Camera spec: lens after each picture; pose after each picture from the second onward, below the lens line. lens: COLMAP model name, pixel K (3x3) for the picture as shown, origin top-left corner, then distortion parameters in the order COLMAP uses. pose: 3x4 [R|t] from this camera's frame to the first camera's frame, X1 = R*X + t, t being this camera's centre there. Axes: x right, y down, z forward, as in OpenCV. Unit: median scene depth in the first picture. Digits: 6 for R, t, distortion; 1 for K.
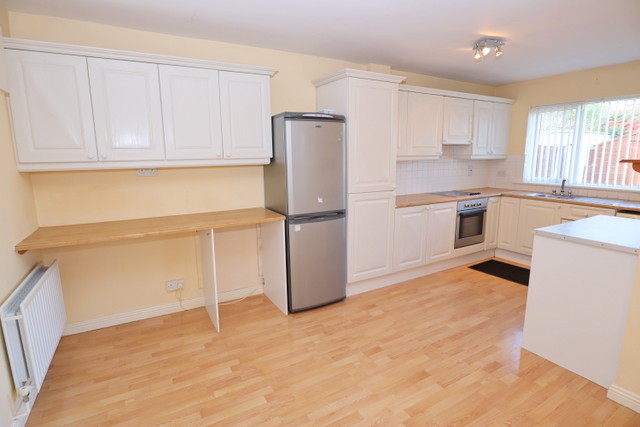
lens RADIAL K [[332.4, 0, 320.9], [0, 332.4, 213.3], [0, 0, 1]] dist [-0.039510, 0.005406]
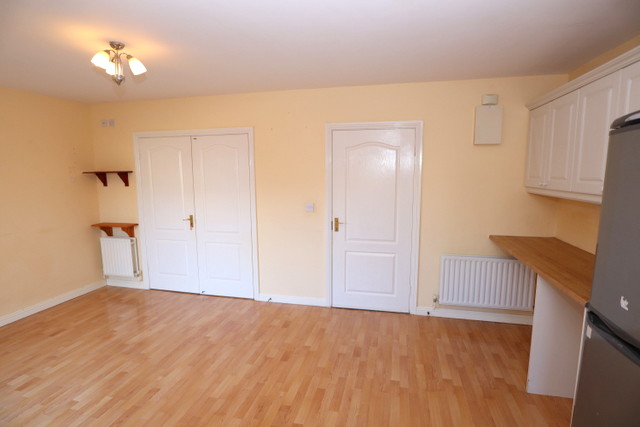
lens RADIAL K [[332.4, 0, 322.2], [0, 332.4, 213.9], [0, 0, 1]] dist [-0.039510, 0.005406]
pose [[-0.684630, 0.090889, -0.723202, 0.592074], [-0.125620, 0.962636, 0.239901, -0.209958], [0.717984, 0.255092, -0.647632, 0.989976]]
